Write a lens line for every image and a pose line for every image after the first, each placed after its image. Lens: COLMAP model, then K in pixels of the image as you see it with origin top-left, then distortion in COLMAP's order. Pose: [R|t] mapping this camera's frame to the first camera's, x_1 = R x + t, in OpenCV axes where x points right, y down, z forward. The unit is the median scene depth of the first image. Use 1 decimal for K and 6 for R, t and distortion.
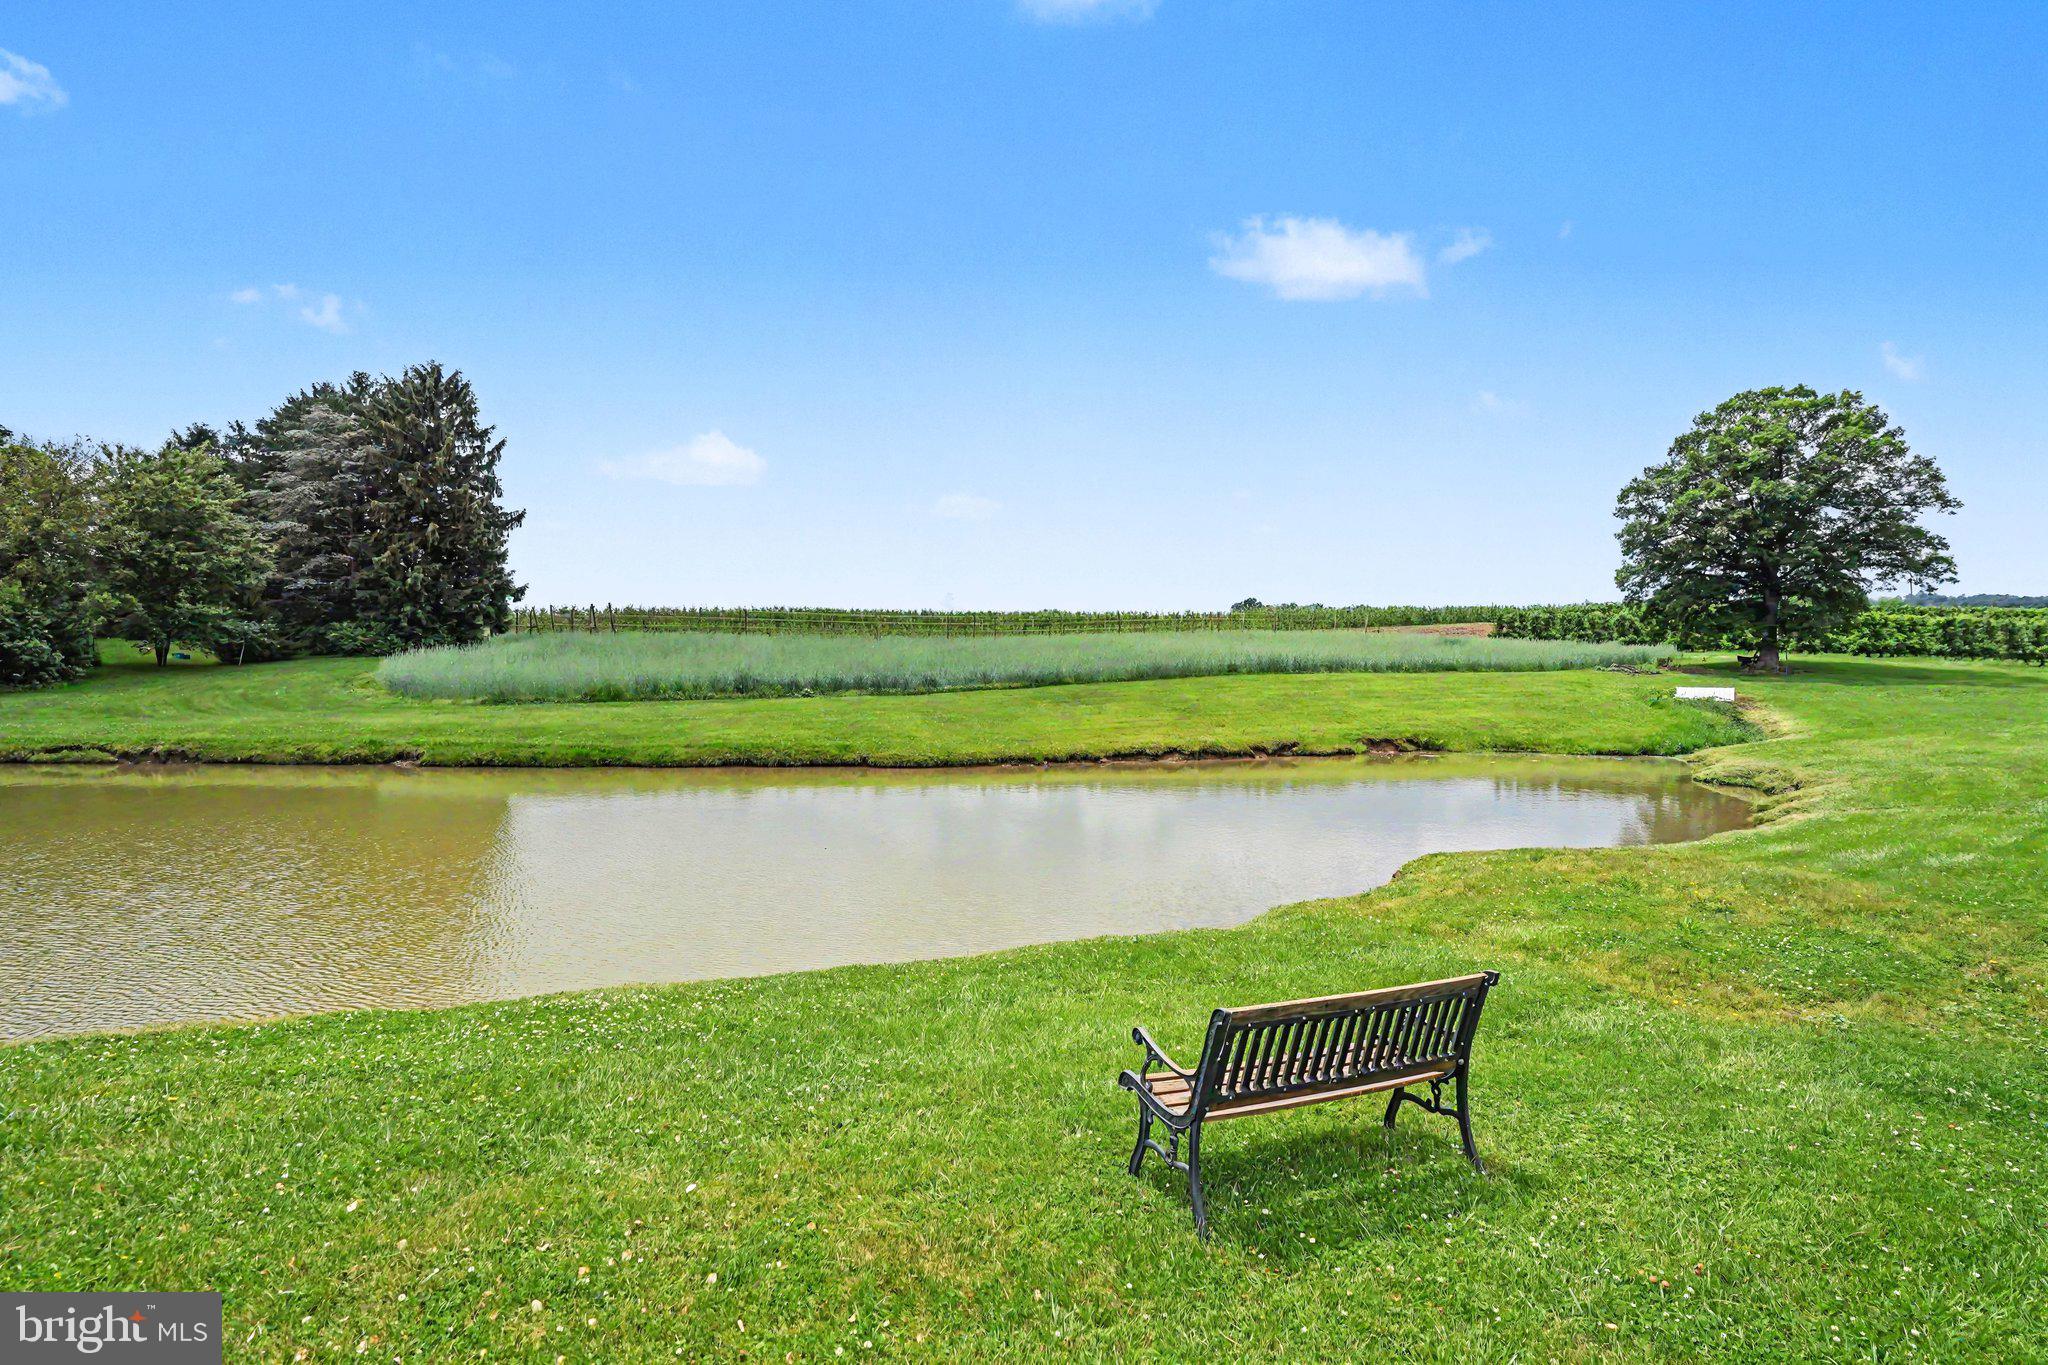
lens RADIAL K [[961.2, 0, 998.9], [0, 961.2, 674.3], [0, 0, 1]] dist [-0.014772, 0.005953]
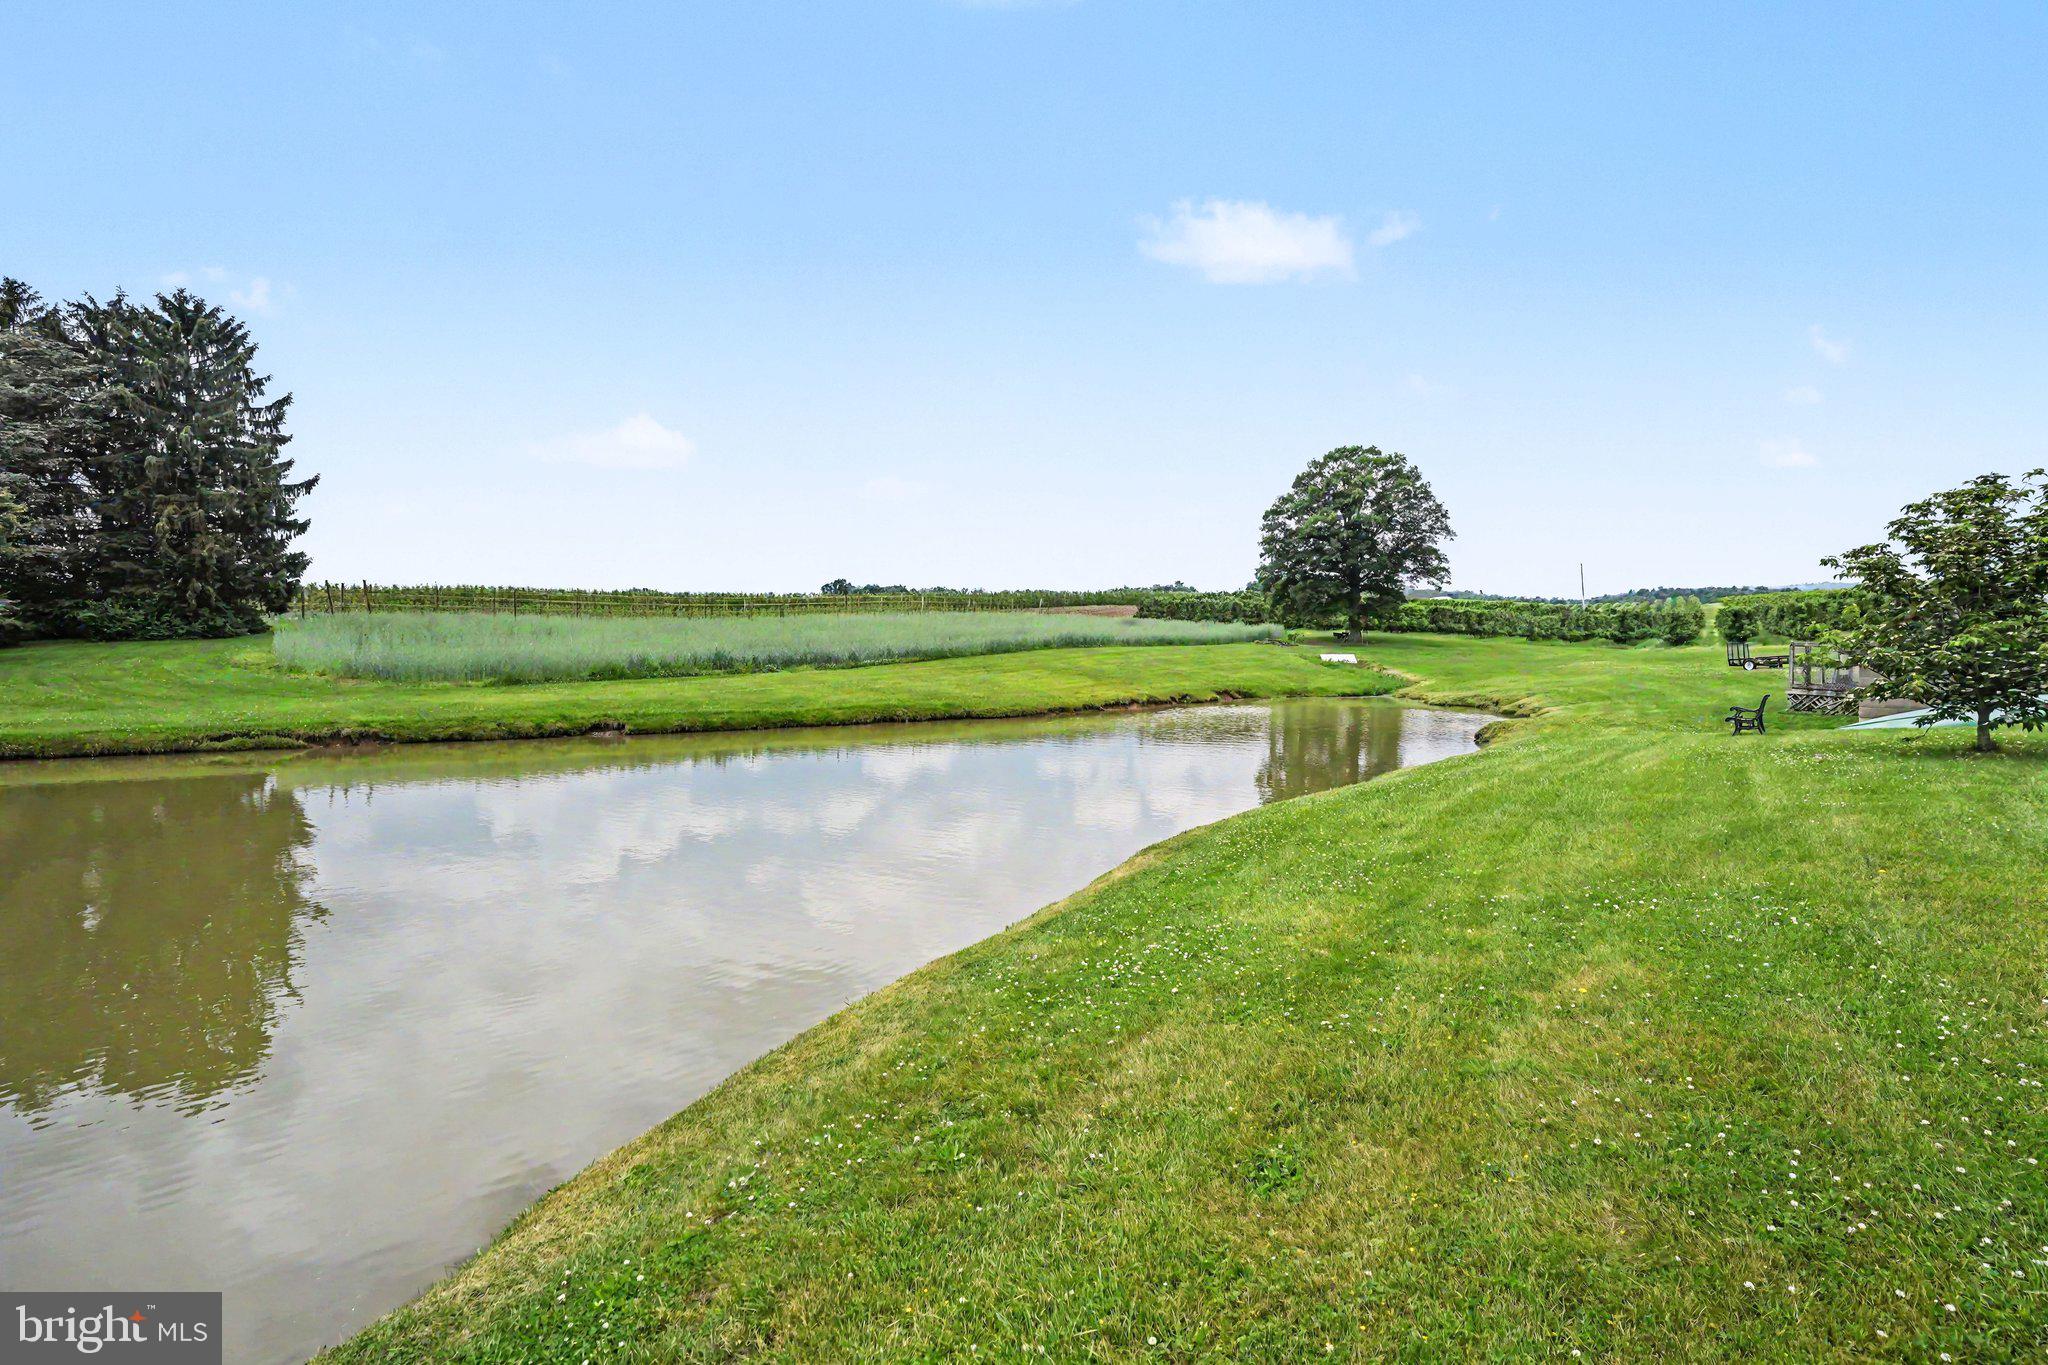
lens RADIAL K [[961.2, 0, 1003.4], [0, 961.2, 690.5], [0, 0, 1]] dist [-0.014772, 0.005953]
pose [[0.899155, -0.031507, 0.436494, -0.323666], [0.015241, 0.999054, 0.040720, 0.002683], [-0.437364, -0.029961, 0.898785, -0.087989]]
